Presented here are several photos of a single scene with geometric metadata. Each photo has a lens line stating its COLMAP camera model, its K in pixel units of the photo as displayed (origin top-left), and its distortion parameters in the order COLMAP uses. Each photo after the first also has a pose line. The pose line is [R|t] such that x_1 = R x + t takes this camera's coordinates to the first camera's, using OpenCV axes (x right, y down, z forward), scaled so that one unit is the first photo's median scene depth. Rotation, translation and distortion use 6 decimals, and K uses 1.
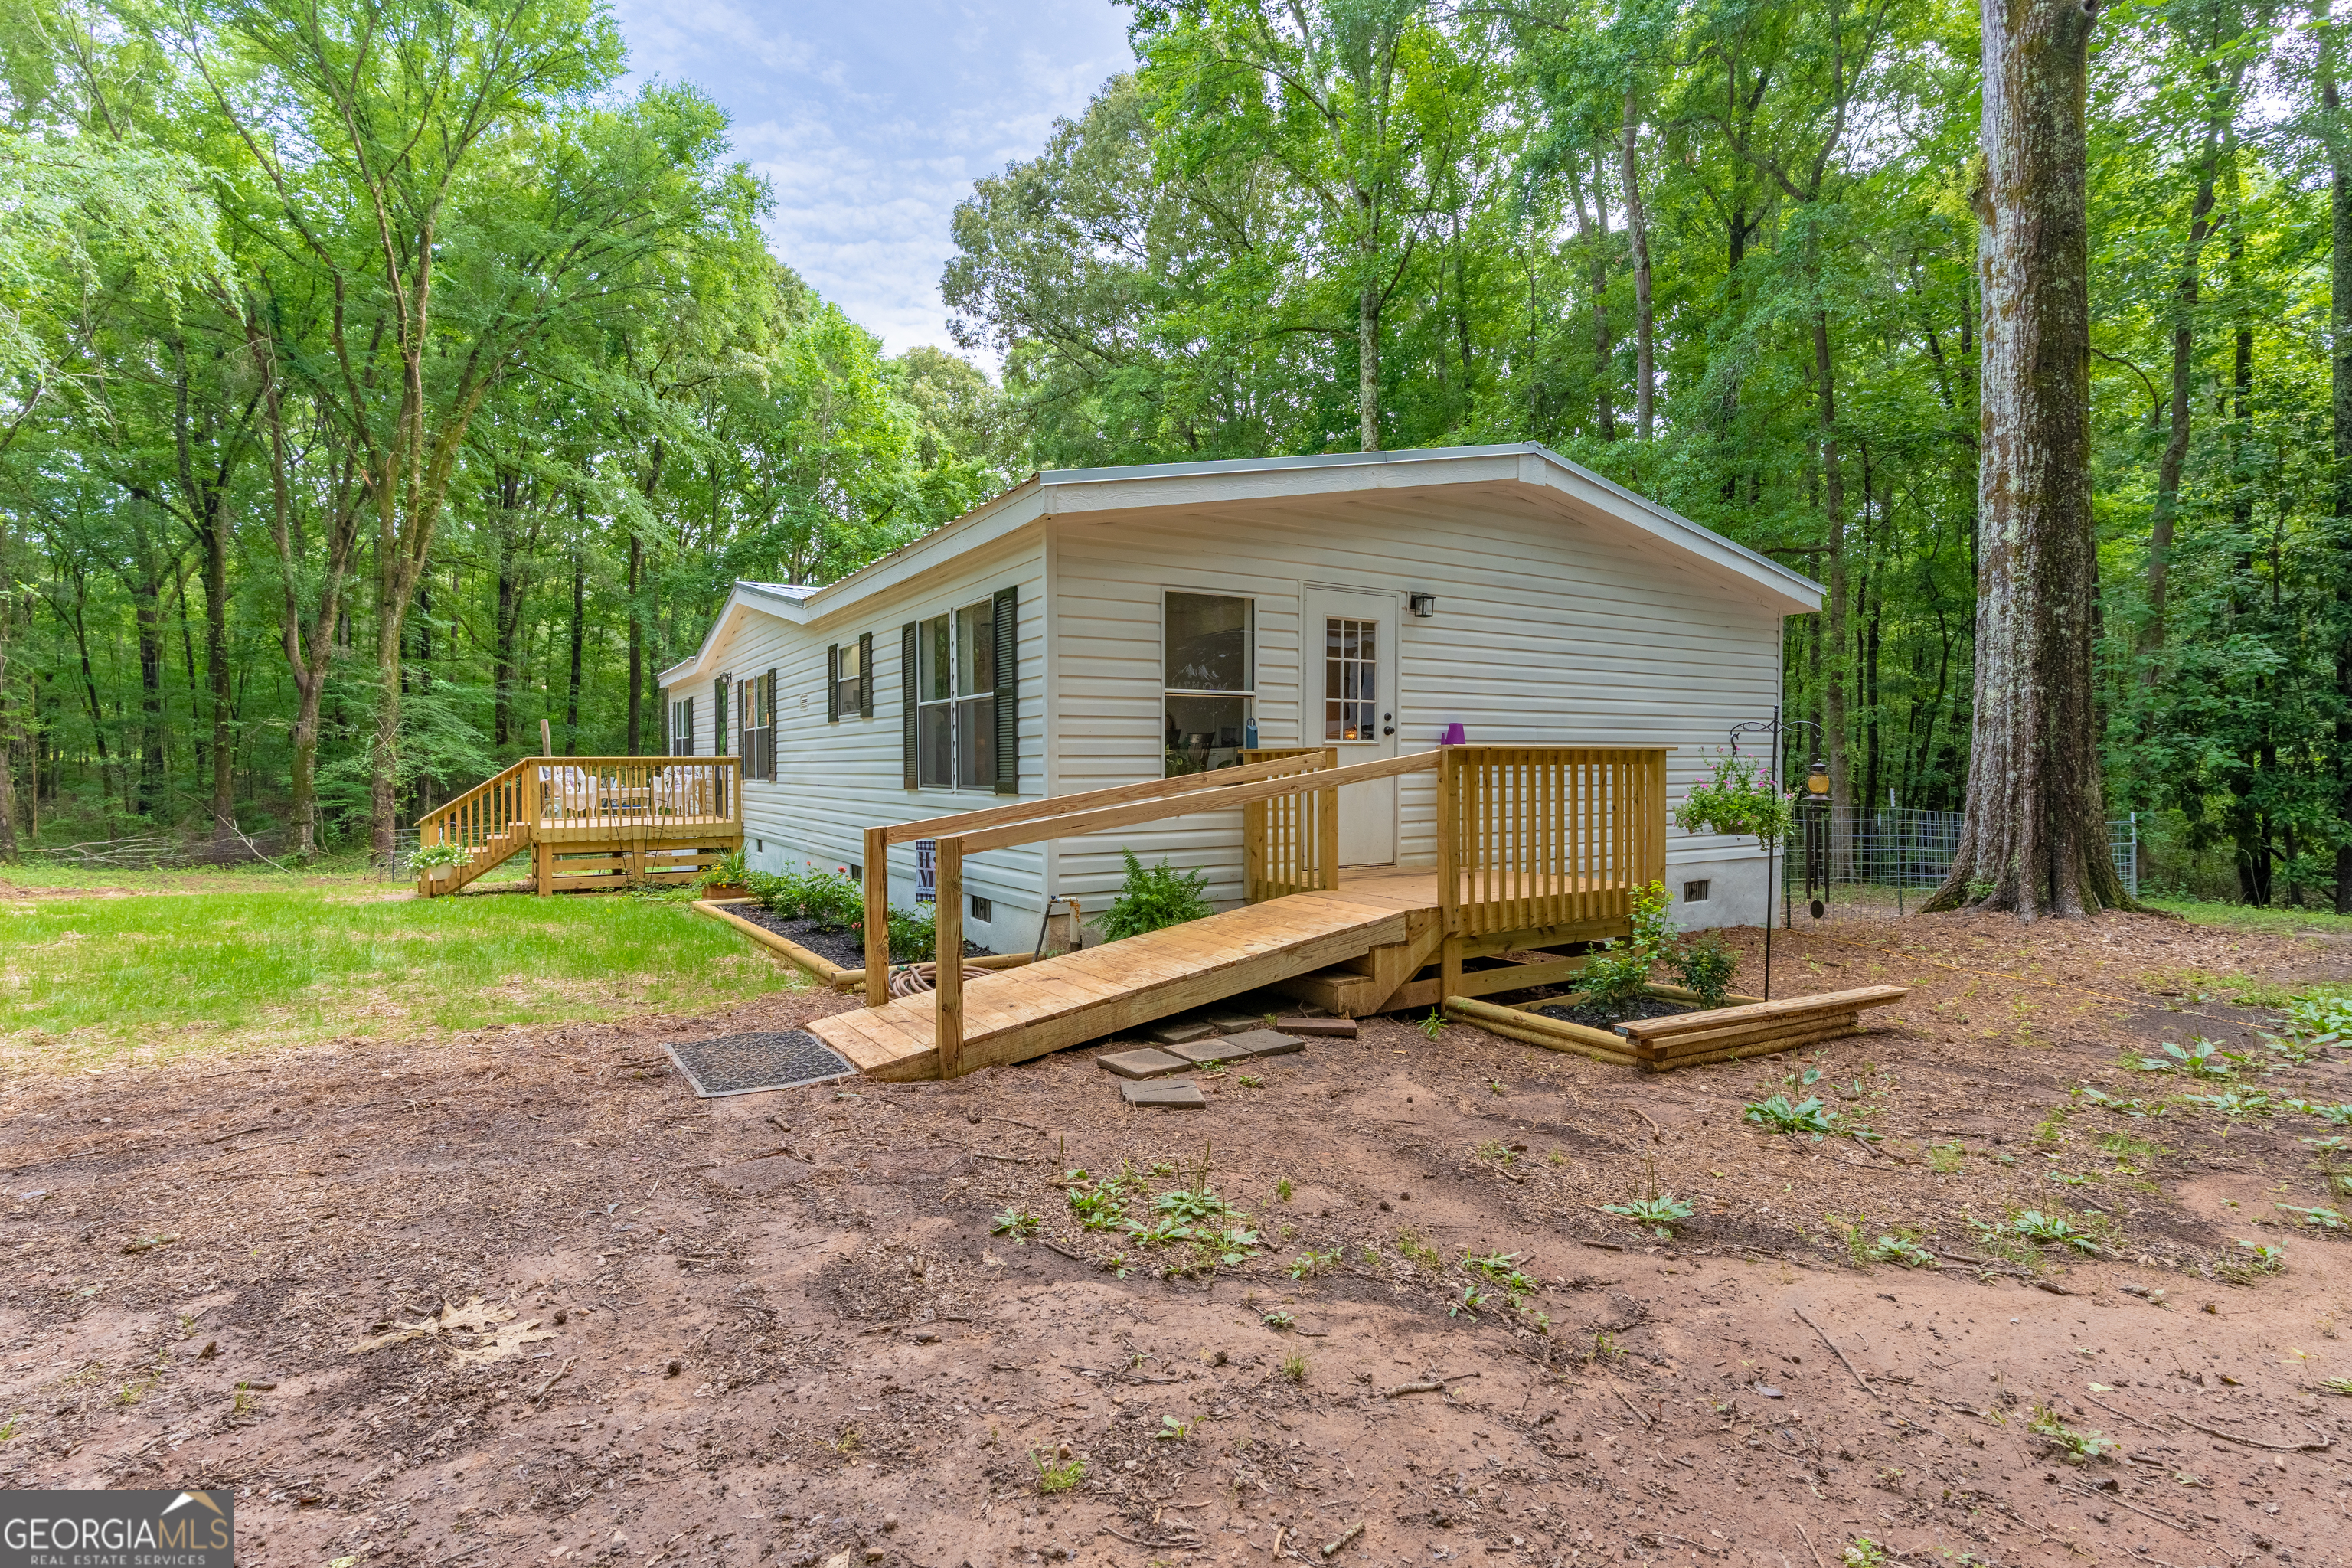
lens RADIAL K [[1118.1, 0, 1173.0], [0, 1118.1, 779.2], [0, 0, 1]] dist [0.003799, 0.000800]
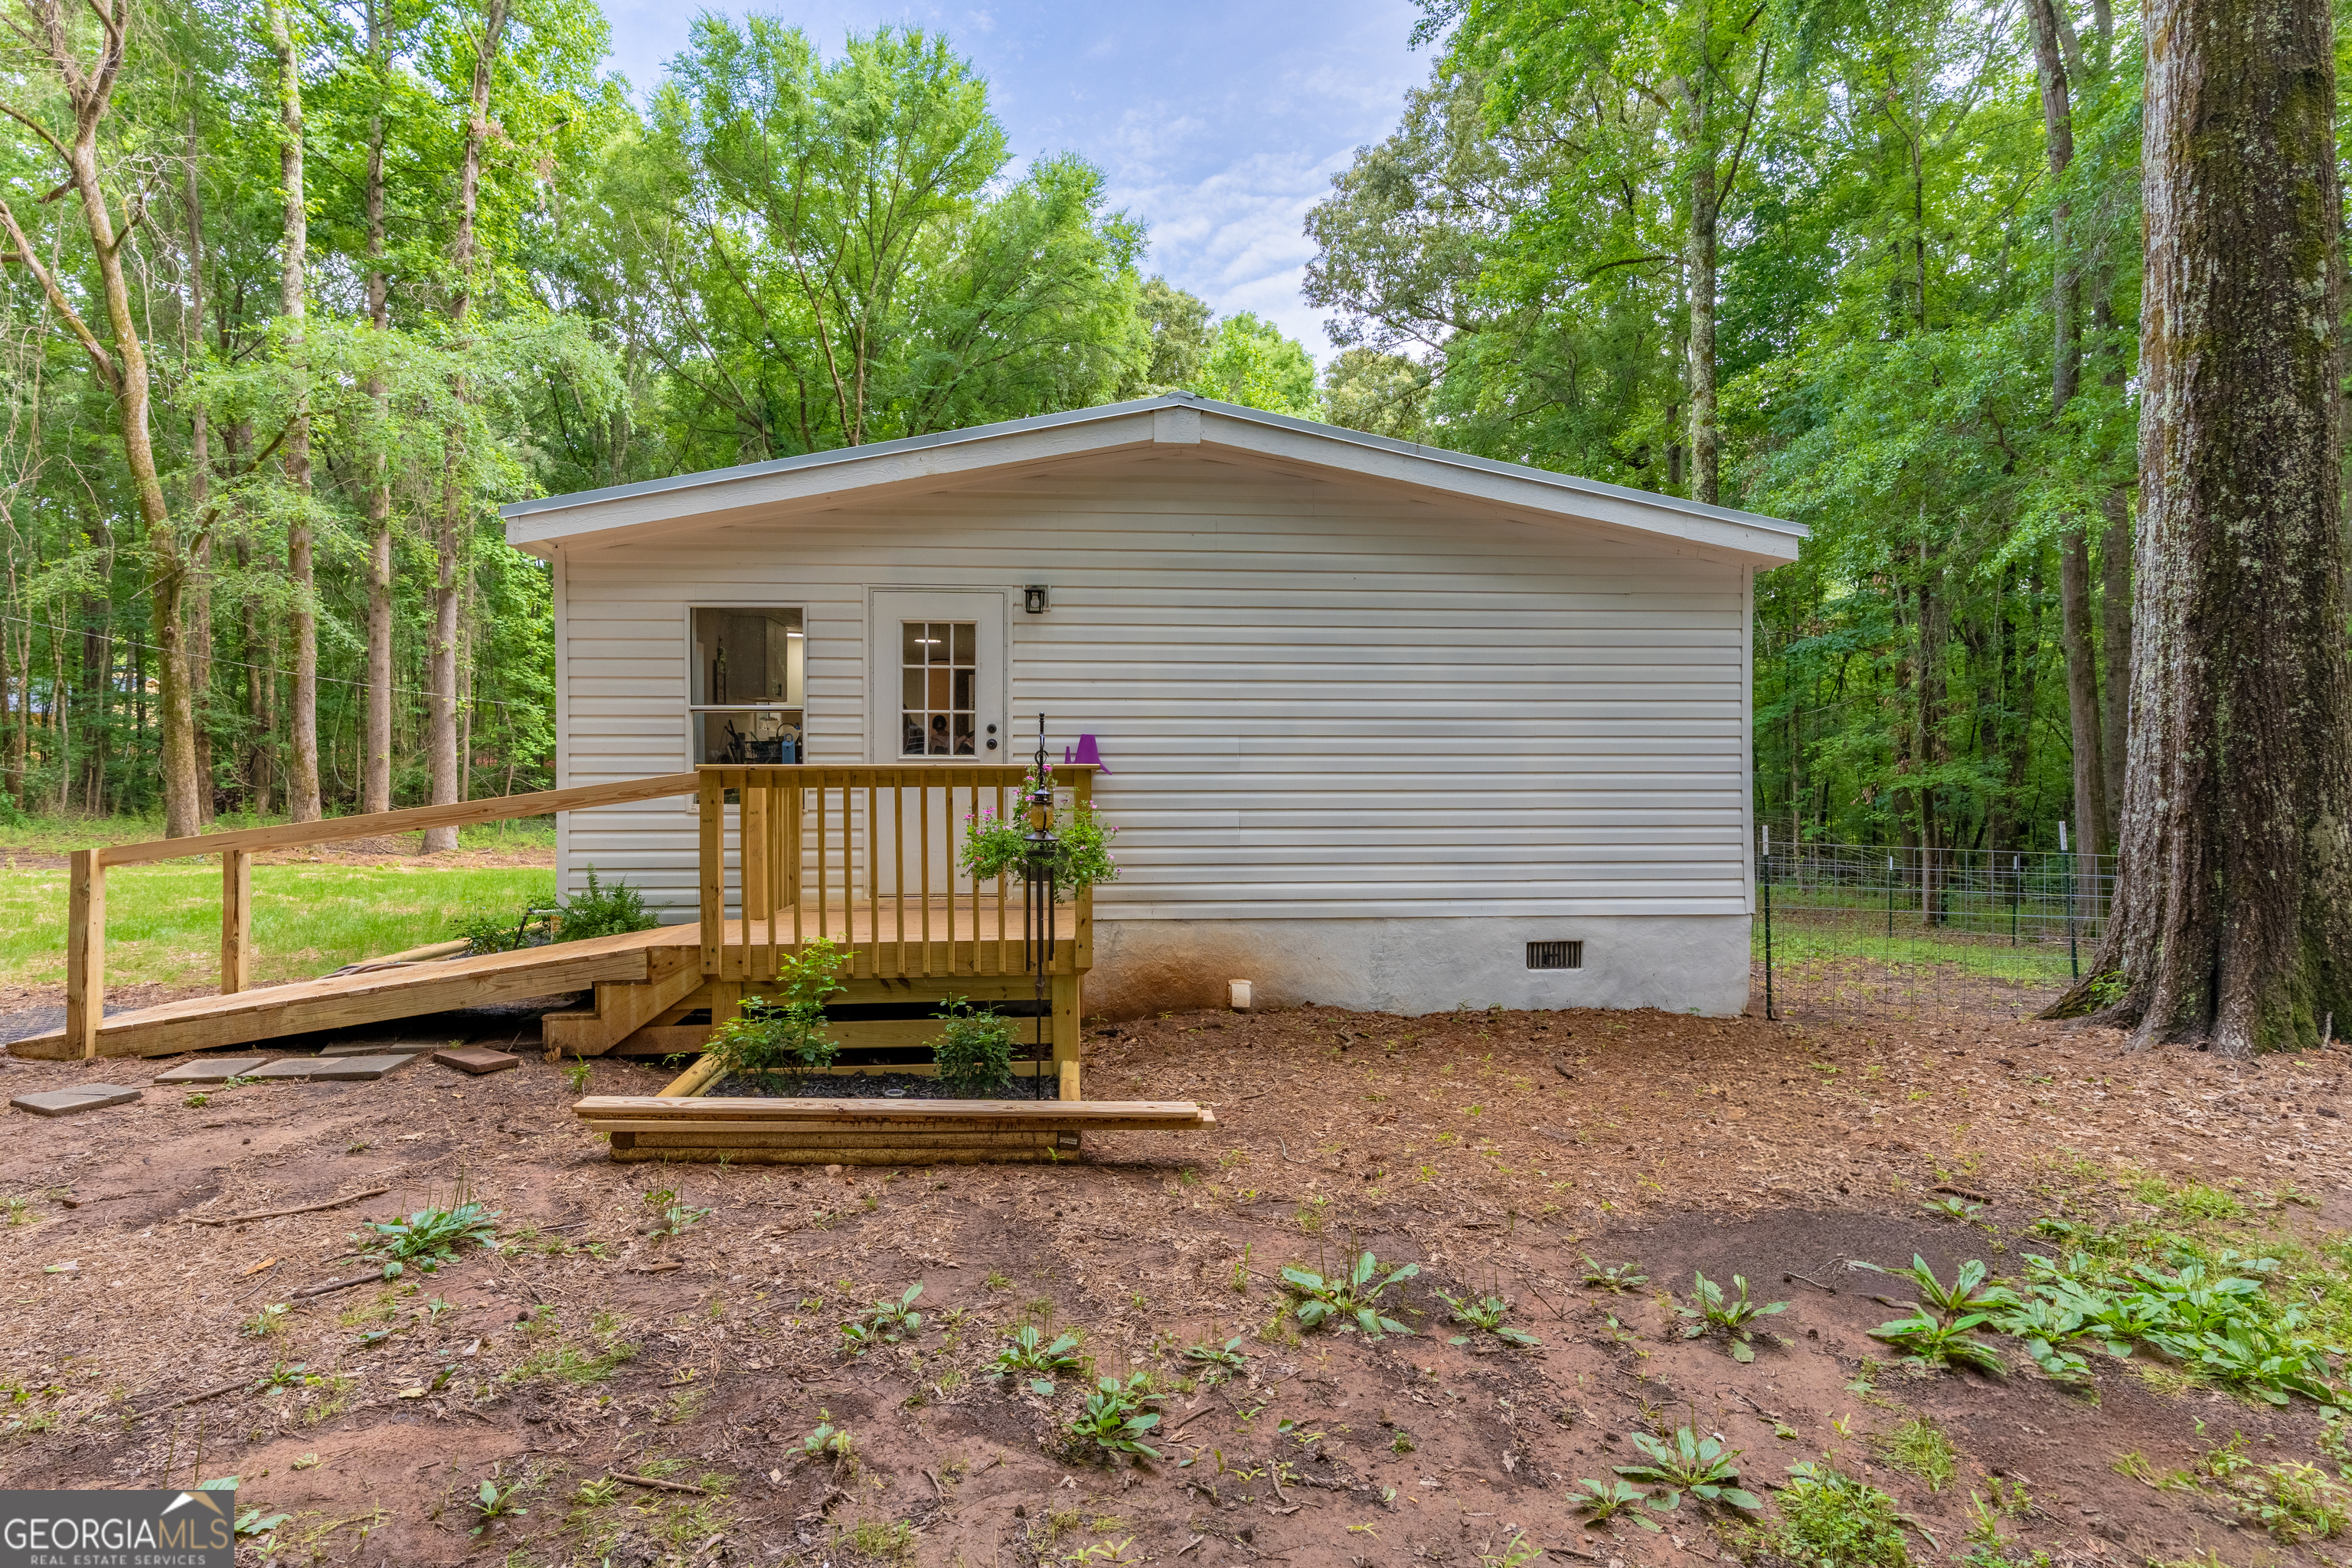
lens RADIAL K [[1135.1, 0, 1175.4], [0, 1135.1, 767.4], [0, 0, 1]] dist [0.002937, -0.000399]
pose [[0.884492, 0.002339, -0.466549, 0.556605], [-0.008801, 0.999893, -0.011672, -0.011933], [0.466472, 0.014430, 0.884418, 0.205591]]
